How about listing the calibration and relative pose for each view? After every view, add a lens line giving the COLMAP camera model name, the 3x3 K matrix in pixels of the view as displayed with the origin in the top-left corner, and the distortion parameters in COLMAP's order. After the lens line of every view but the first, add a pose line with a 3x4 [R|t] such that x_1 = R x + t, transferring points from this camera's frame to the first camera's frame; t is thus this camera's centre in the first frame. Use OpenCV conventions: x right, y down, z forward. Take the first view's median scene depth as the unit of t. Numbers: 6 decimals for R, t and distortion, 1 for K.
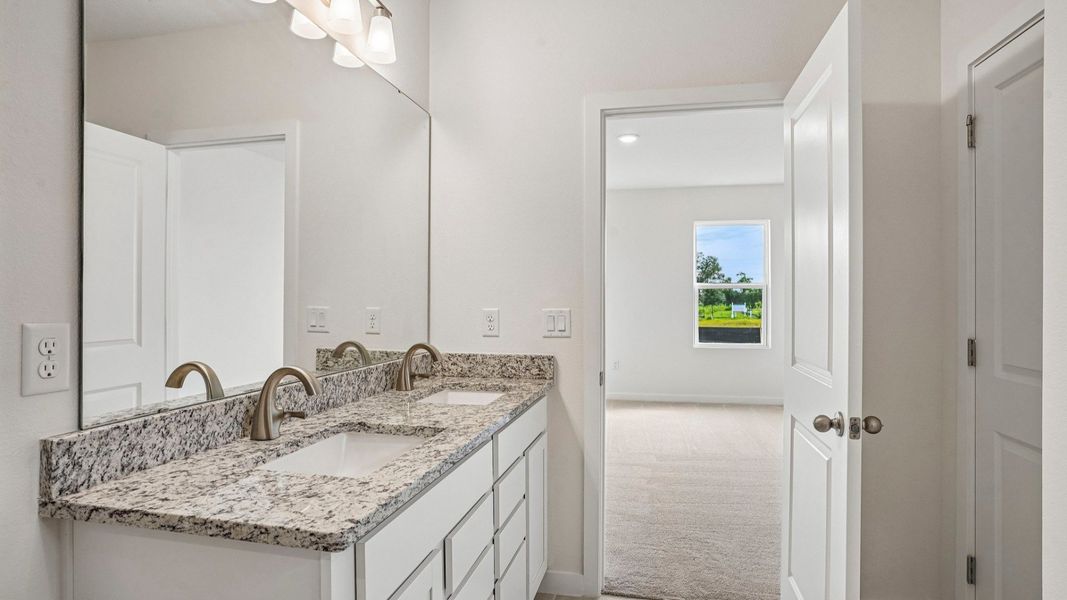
lens RADIAL K [[531.9, 0, 535.2], [0, 531.9, 299.0], [0, 0, 1]] dist [-0.057123, 0.022000]
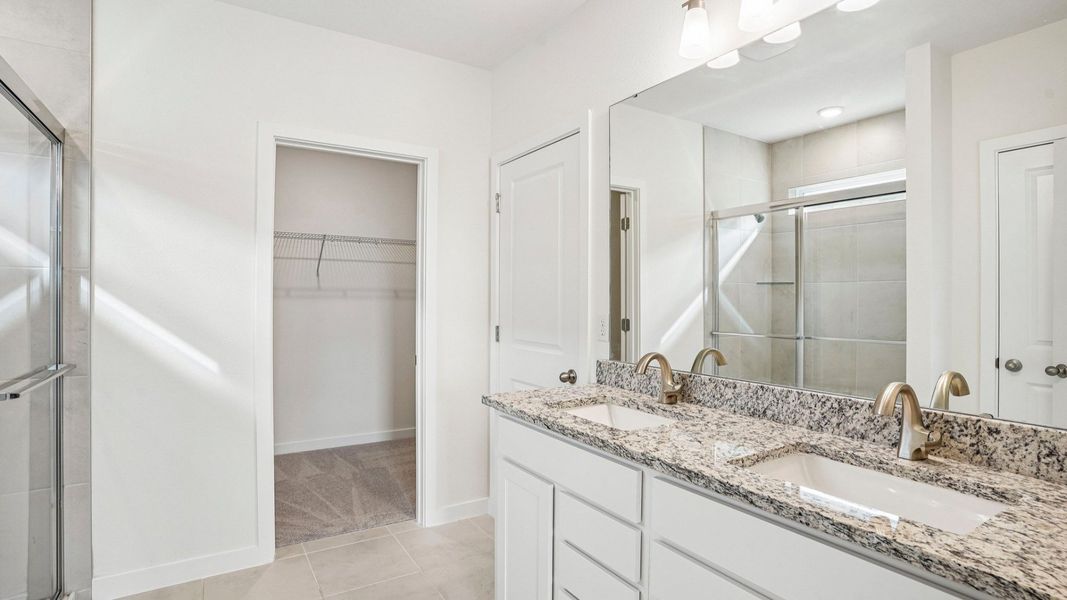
lens RADIAL K [[531.9, 0, 533.5], [0, 531.9, 298.6], [0, 0, 1]] dist [-0.057123, 0.022000]
pose [[-0.701673, -0.000210, -0.712499, 0.626926], [-0.000534, 1.000000, 0.000231, -0.014686], [0.712499, 0.000543, -0.701673, 1.429112]]
